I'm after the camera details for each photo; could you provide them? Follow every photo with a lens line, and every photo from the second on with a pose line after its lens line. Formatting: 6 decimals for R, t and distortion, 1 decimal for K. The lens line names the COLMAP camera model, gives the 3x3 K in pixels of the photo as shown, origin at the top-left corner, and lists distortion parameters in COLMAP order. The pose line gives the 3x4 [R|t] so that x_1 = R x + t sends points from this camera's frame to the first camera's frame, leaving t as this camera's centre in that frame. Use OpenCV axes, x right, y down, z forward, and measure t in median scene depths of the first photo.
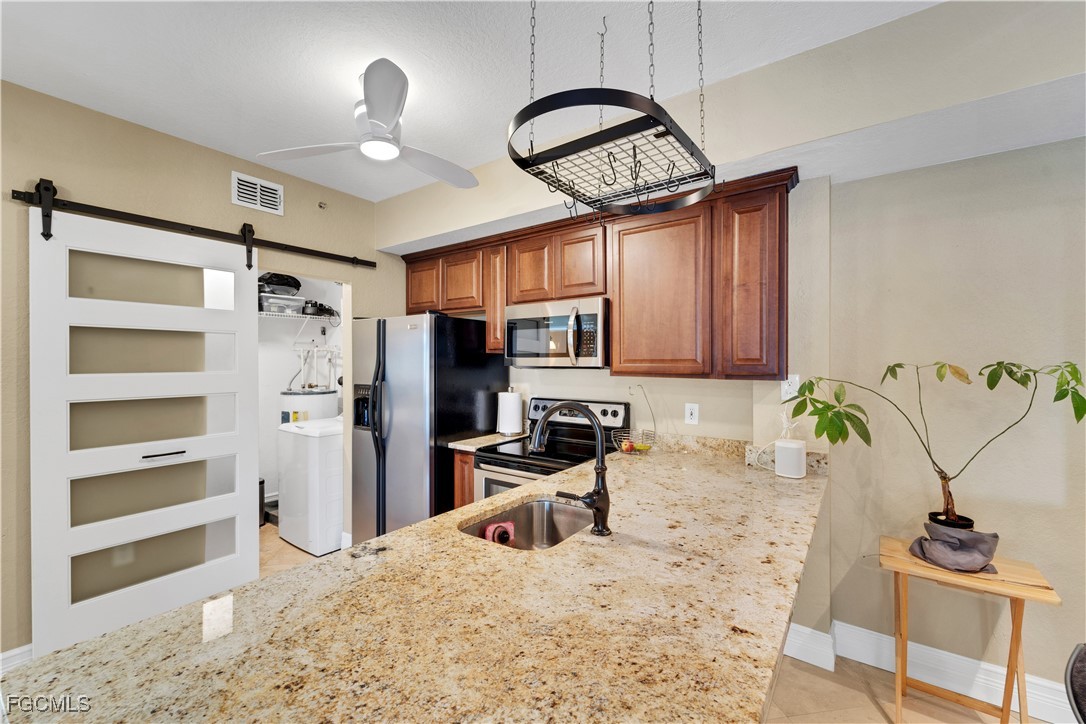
lens RADIAL K [[452.2, 0, 536.7], [0, 452.2, 361.5], [0, 0, 1]] dist [0.000319, -0.001303]
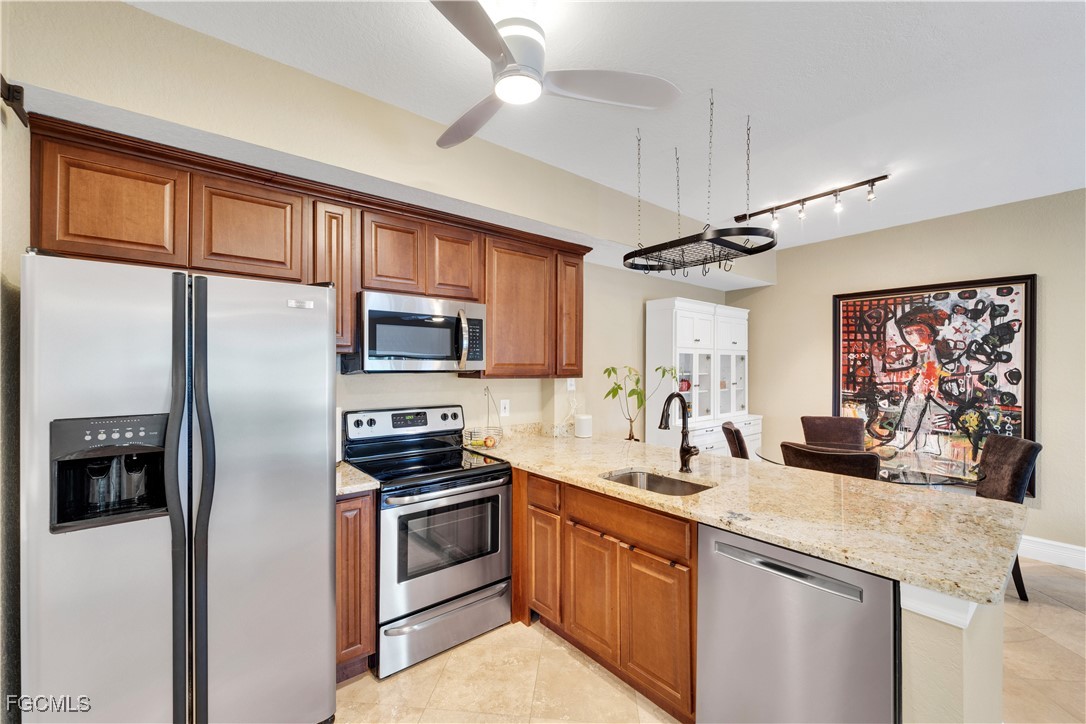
lens RADIAL K [[470.7, 0, 538.4], [0, 470.7, 365.6], [0, 0, 1]] dist [0.004976, 0.000115]
pose [[0.225141, 0.002199, 0.974324, -1.002122], [-0.005010, 0.999987, -0.001100, 0.001779], [-0.974313, -0.004633, 0.225149, 0.700061]]
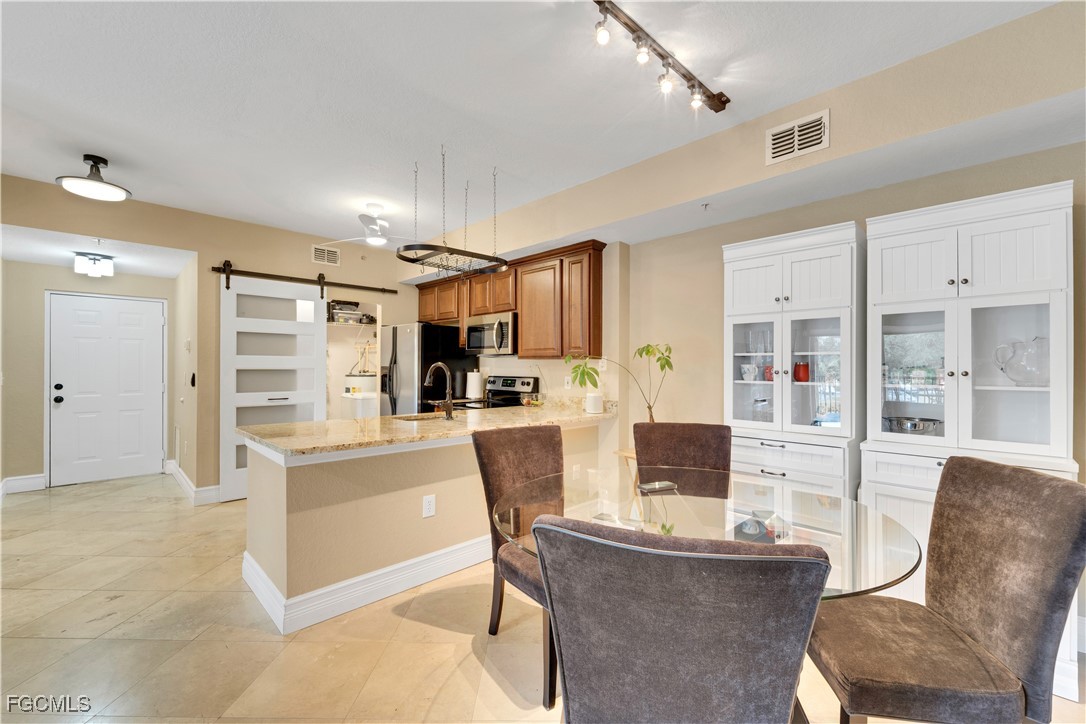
lens RADIAL K [[452.2, 0, 532.4], [0, 452.2, 363.9], [0, 0, 1]] dist [0.000319, -0.001303]
pose [[0.985252, 0.003489, -0.171076, 0.561995], [-0.004336, 0.999980, -0.004577, 0.063443], [0.171057, 0.005251, 0.985247, -0.696815]]
